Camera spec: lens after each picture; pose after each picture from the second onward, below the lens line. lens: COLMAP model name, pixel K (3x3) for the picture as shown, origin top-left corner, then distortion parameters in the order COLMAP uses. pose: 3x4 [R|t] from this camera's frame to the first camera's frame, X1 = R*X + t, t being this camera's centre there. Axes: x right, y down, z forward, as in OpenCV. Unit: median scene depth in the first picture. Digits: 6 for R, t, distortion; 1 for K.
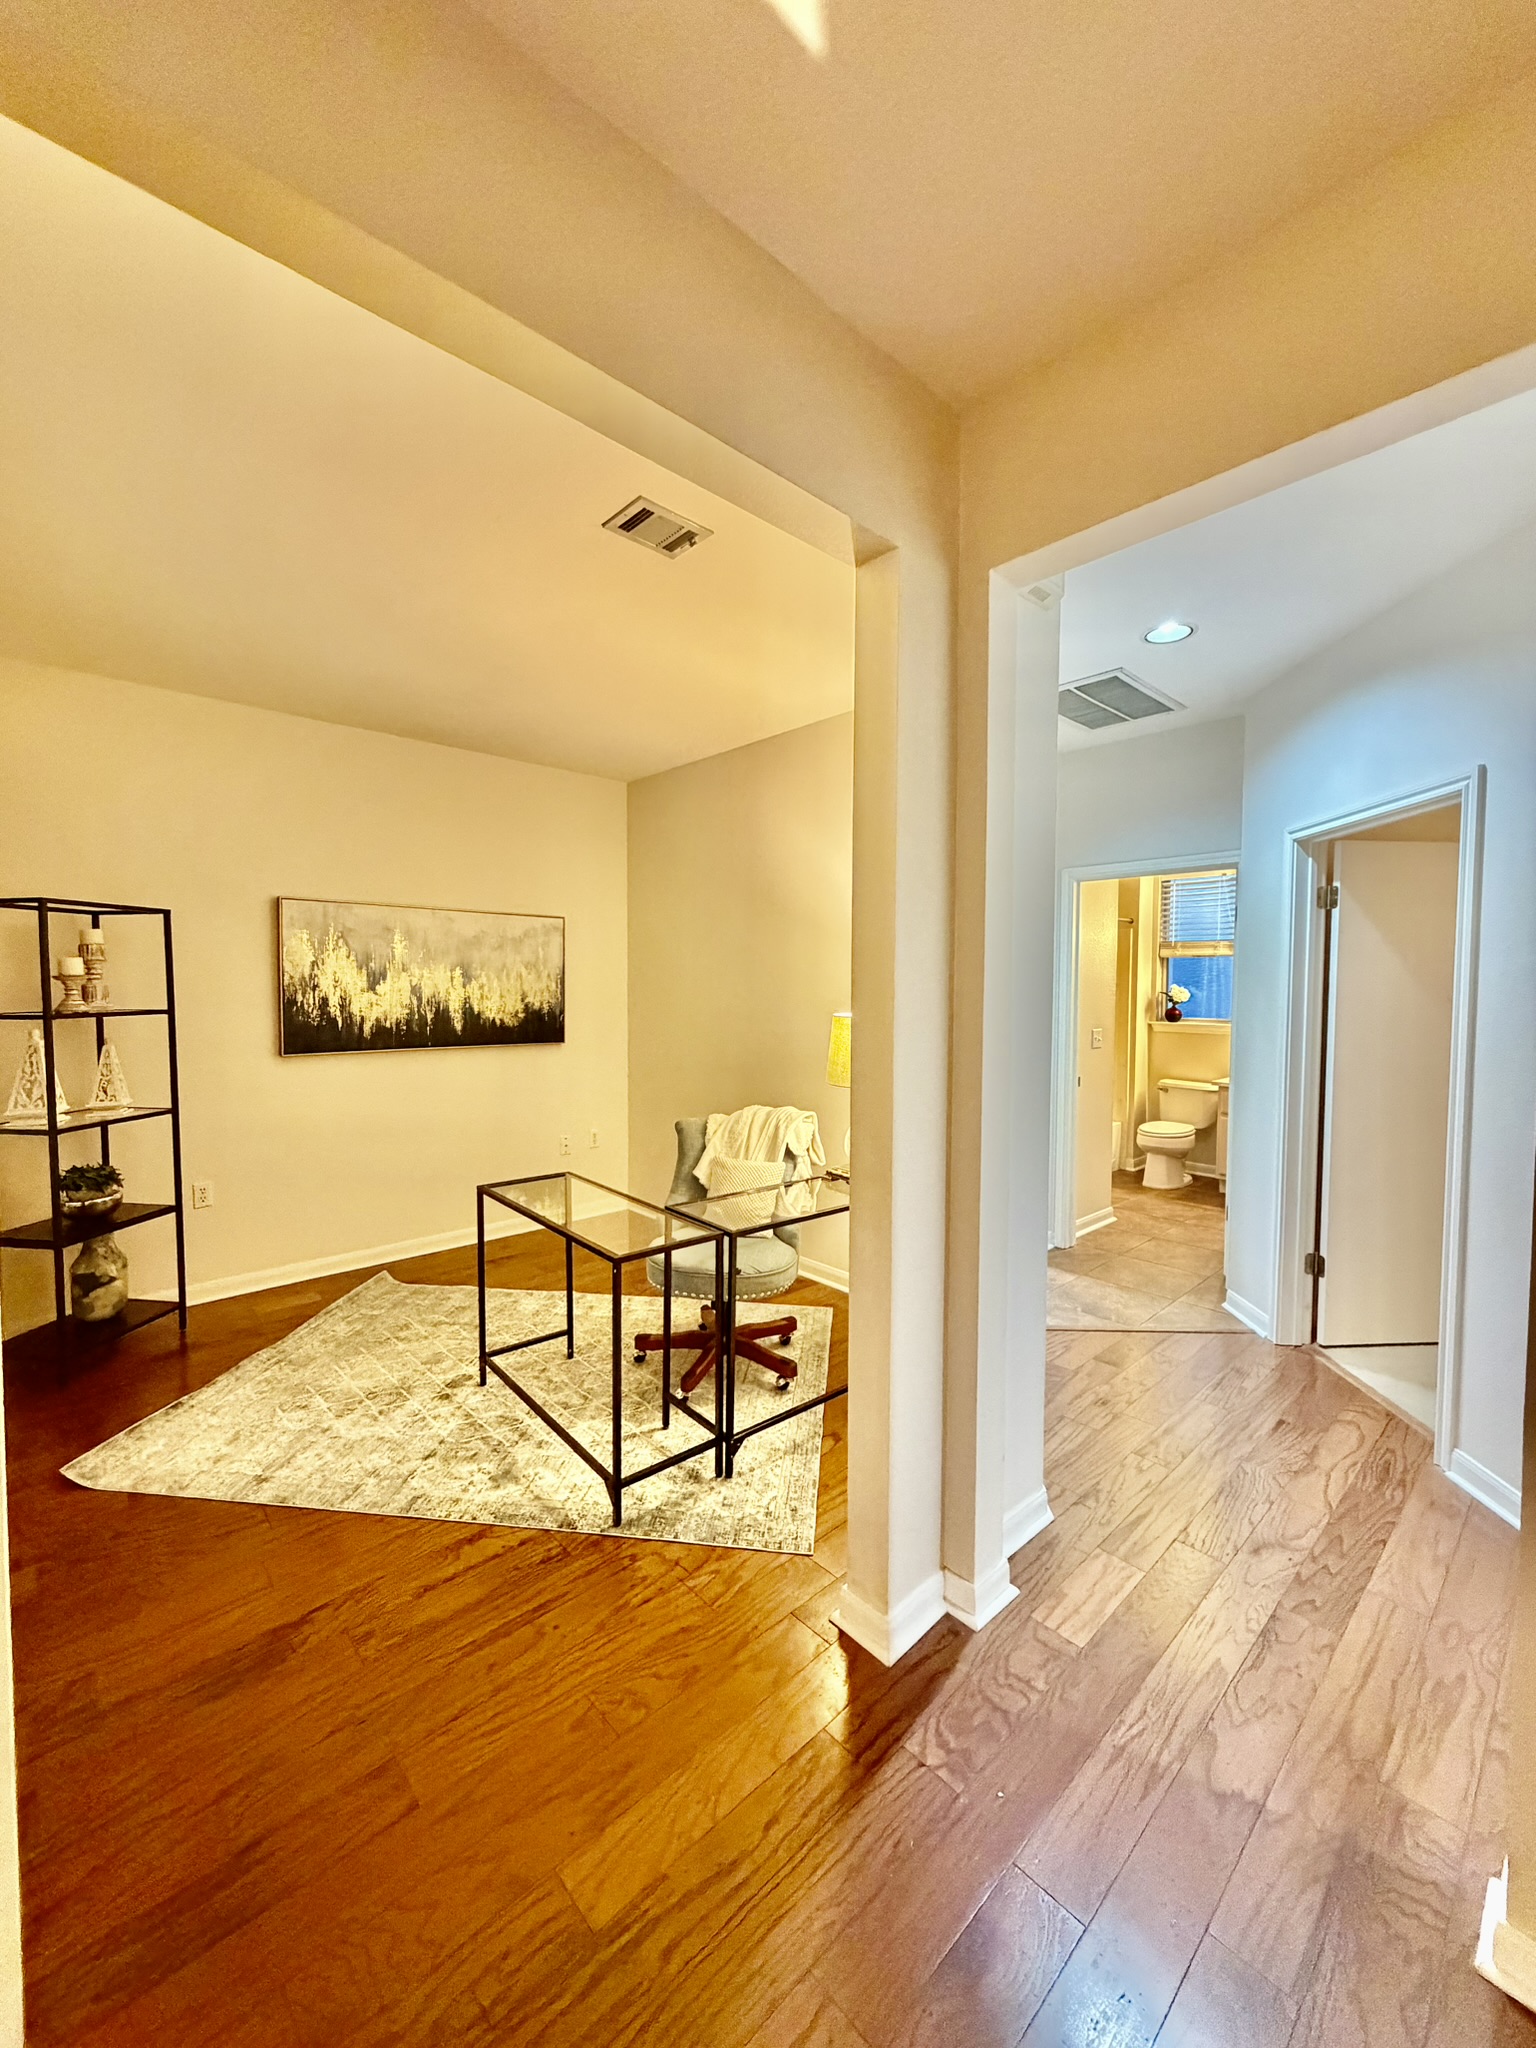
lens RADIAL K [[810.0, 0, 769.8], [0, 810.0, 1019.0], [0, 0, 1]] dist [0.000811, -0.000199]
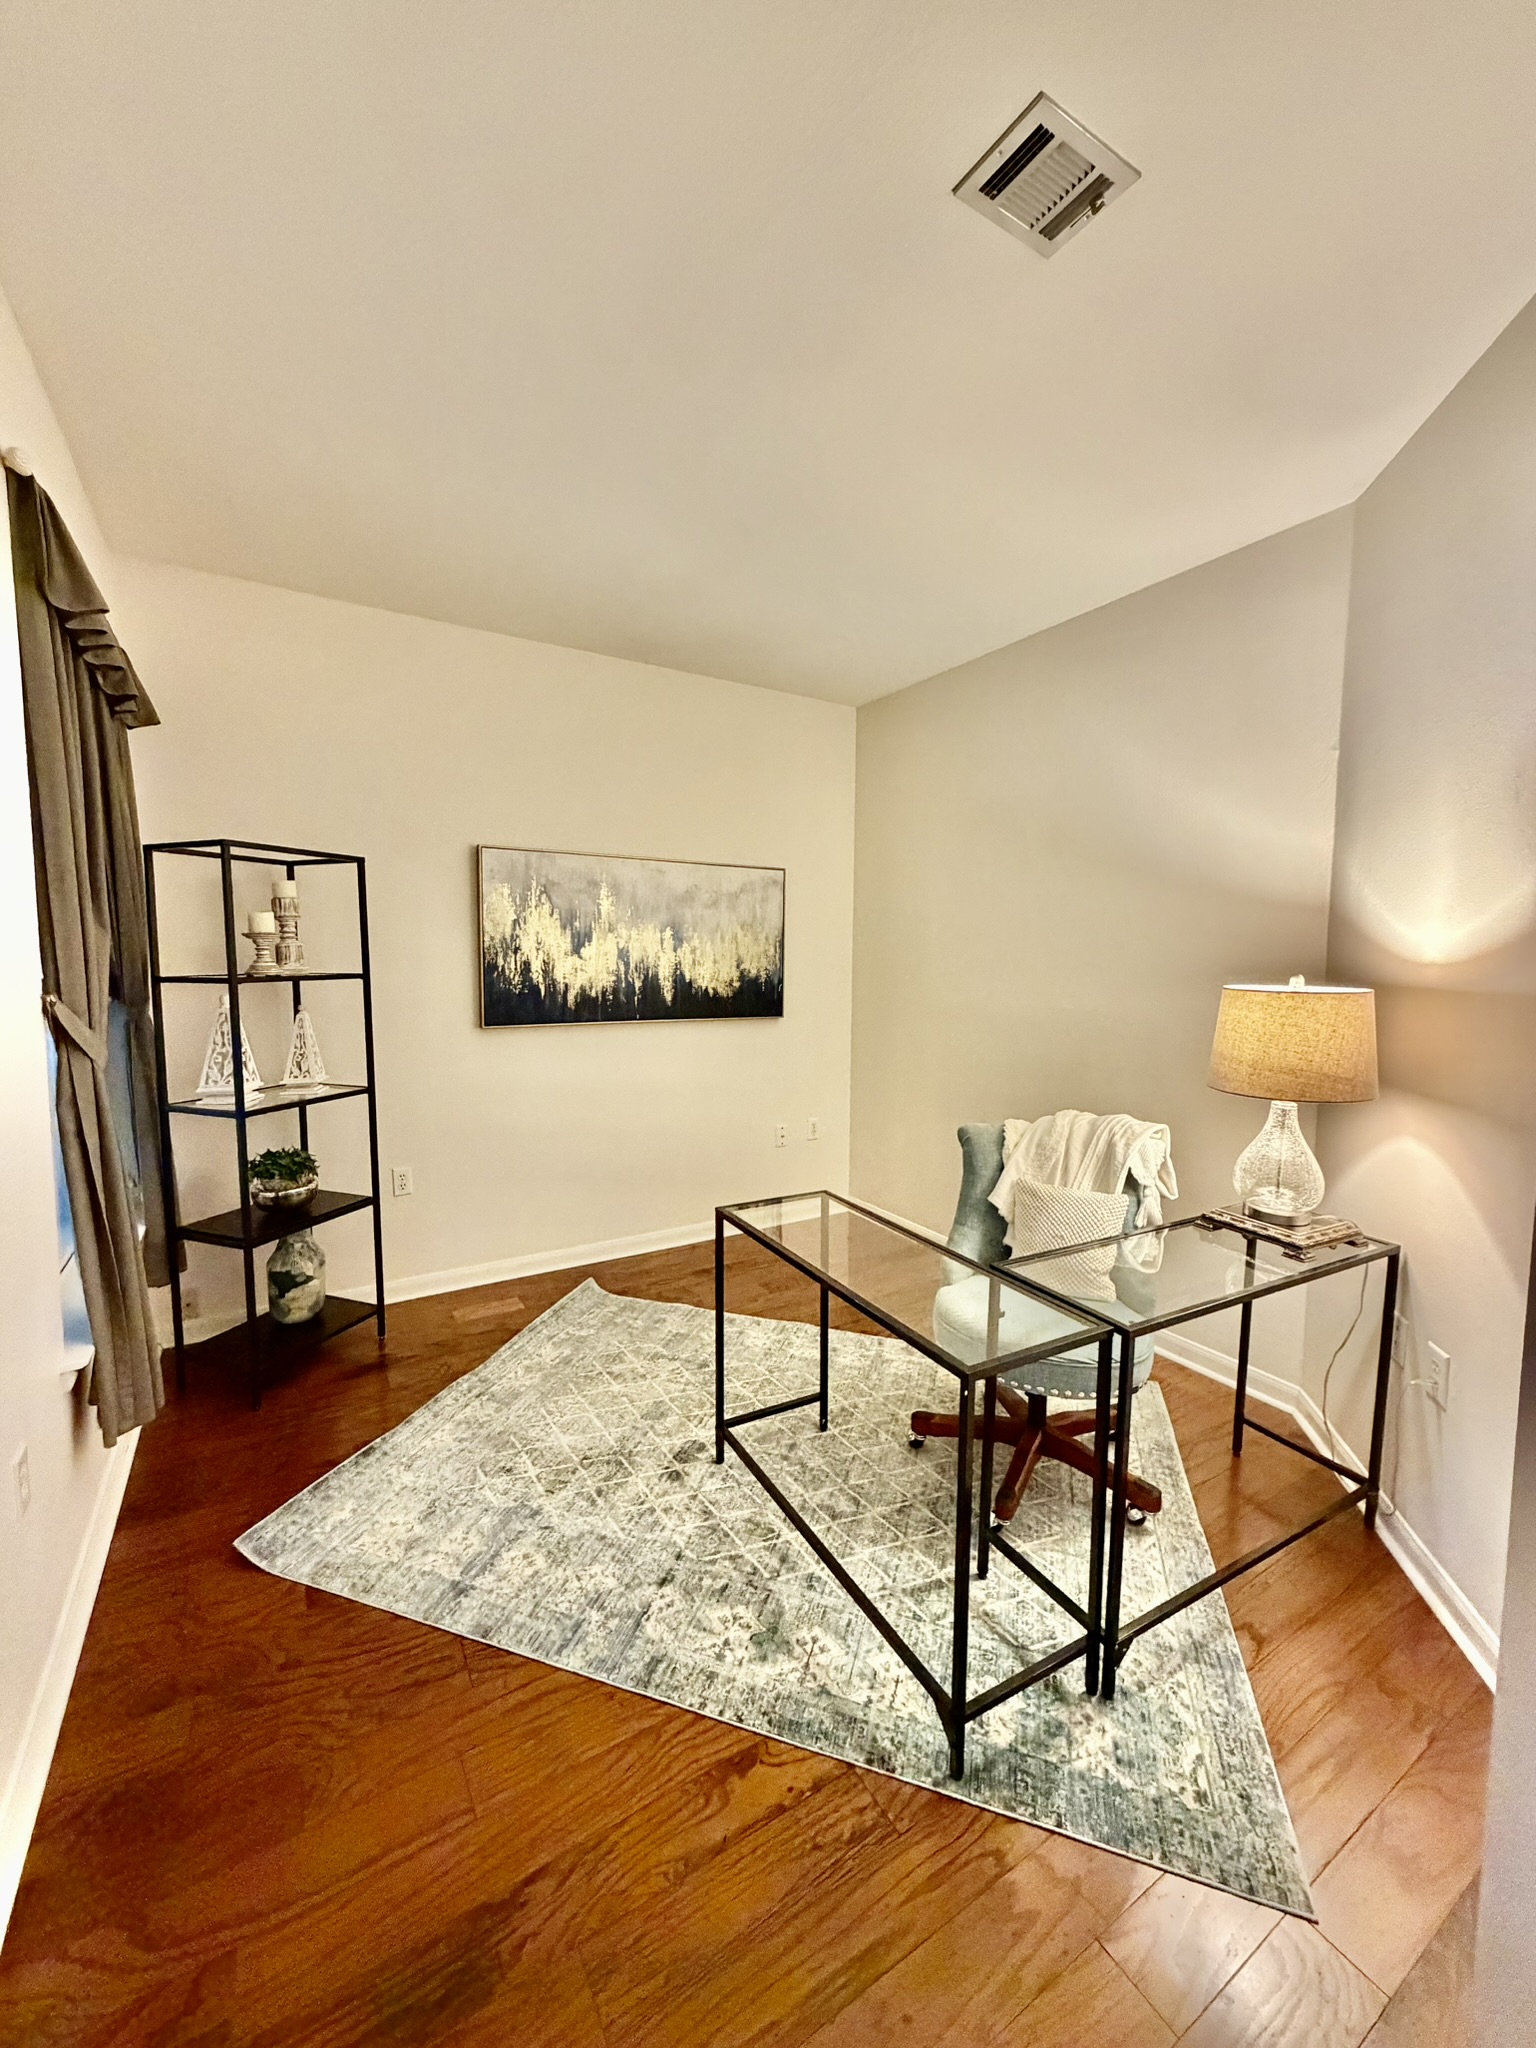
lens RADIAL K [[810.0, 0, 769.8], [0, 810.0, 1019.0], [0, 0, 1]] dist [0.000811, -0.000199]
pose [[0.979814, 0.018251, -0.199074, -0.148250], [-0.011007, 0.999238, 0.037434, -0.000327], [0.199606, -0.034487, 0.979269, 0.245373]]
